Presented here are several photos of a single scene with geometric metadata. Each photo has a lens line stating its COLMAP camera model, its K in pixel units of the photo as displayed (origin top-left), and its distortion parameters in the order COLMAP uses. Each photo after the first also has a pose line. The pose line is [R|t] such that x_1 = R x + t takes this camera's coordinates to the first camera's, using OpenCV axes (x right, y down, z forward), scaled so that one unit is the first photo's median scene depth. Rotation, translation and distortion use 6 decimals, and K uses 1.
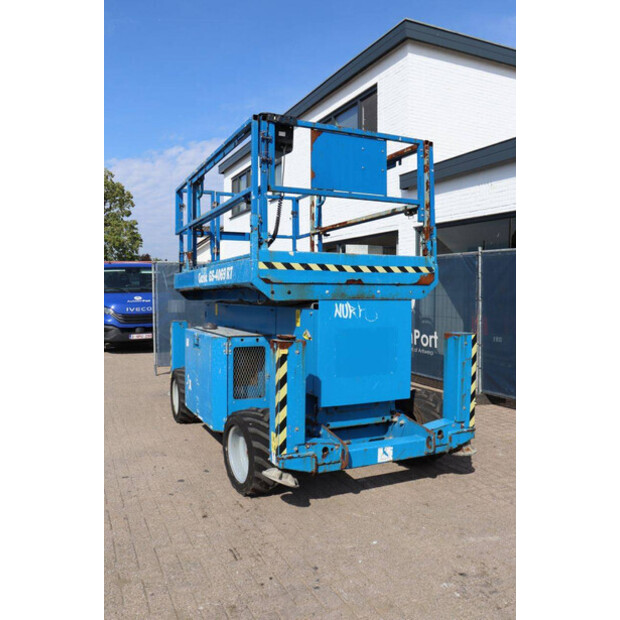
lens RADIAL K [[534.6, 0, 310.0], [0, 534.6, 310.0], [0, 0, 1]] dist [-0.167529, 0.169854]
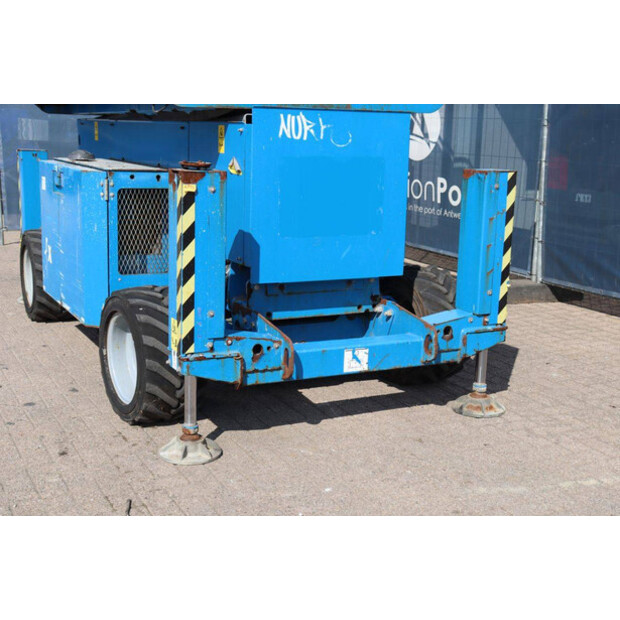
lens RADIAL K [[909.6, 0, 310.0], [0, 909.6, 310.0], [0, 0, 1]] dist [0.052819, 0.083525]
pose [[0.999469, 0.014705, 0.029090, 0.051601], [-0.019351, 0.985854, 0.166484, 0.032567], [-0.026231, -0.166958, 0.985615, -0.055353]]
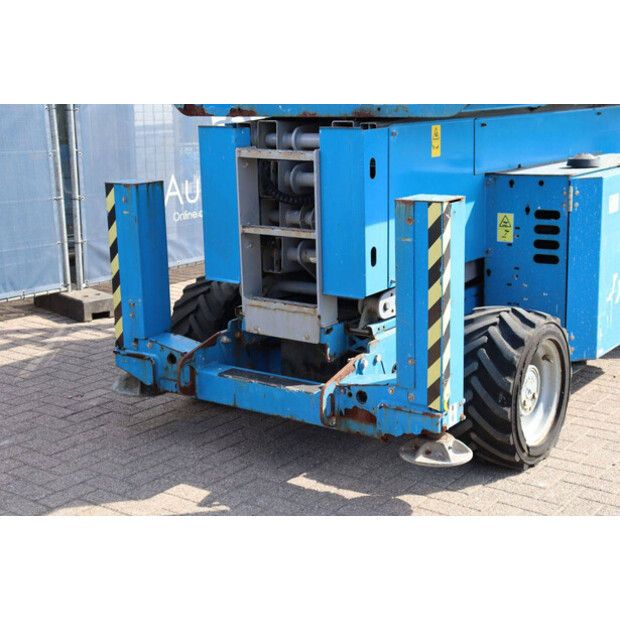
lens RADIAL K [[965.4, 0, 310.0], [0, 965.4, 310.0], [0, 0, 1]] dist [0.077658, 0.097568]
pose [[-0.479820, -0.190504, 0.856435, -1.093694], [0.043042, 0.969856, 0.239847, -0.076260], [-0.876310, 0.151947, -0.457157, 2.145841]]
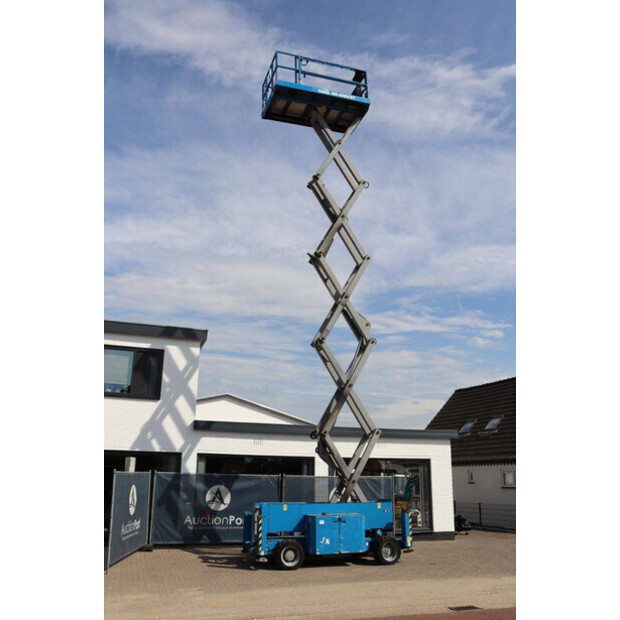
lens RADIAL K [[562.6, 0, 310.0], [0, 562.6, 310.0], [0, 0, 1]] dist [-0.137622, 0.146485]
pose [[0.108148, 0.291424, 0.950461, -3.575942], [0.031164, 0.954605, -0.296241, -0.134230], [-0.993646, 0.061658, 0.094157, 1.046976]]
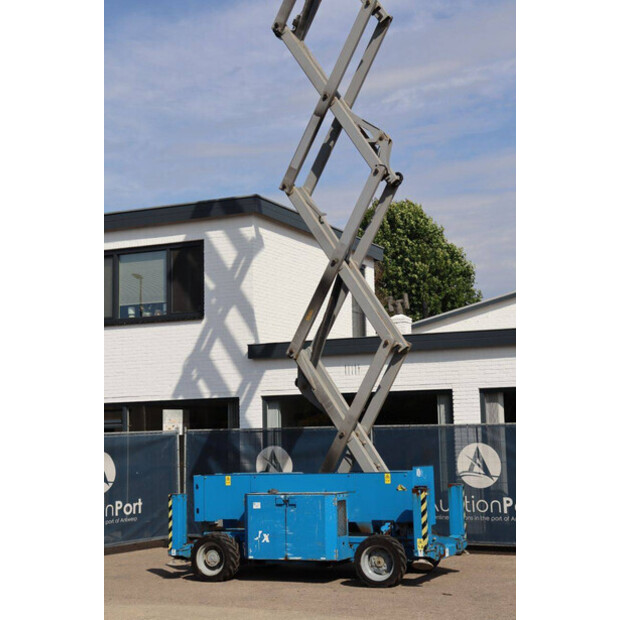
lens RADIAL K [[1068.0, 0, 310.0], [0, 1068.0, 310.0], [0, 0, 1]] dist [0.183746, 0.034080]
pose [[0.767486, 0.058664, 0.638376, -2.466229], [0.048108, 0.987726, -0.148606, -0.018663], [-0.639258, 0.144764, 0.755244, -1.523749]]
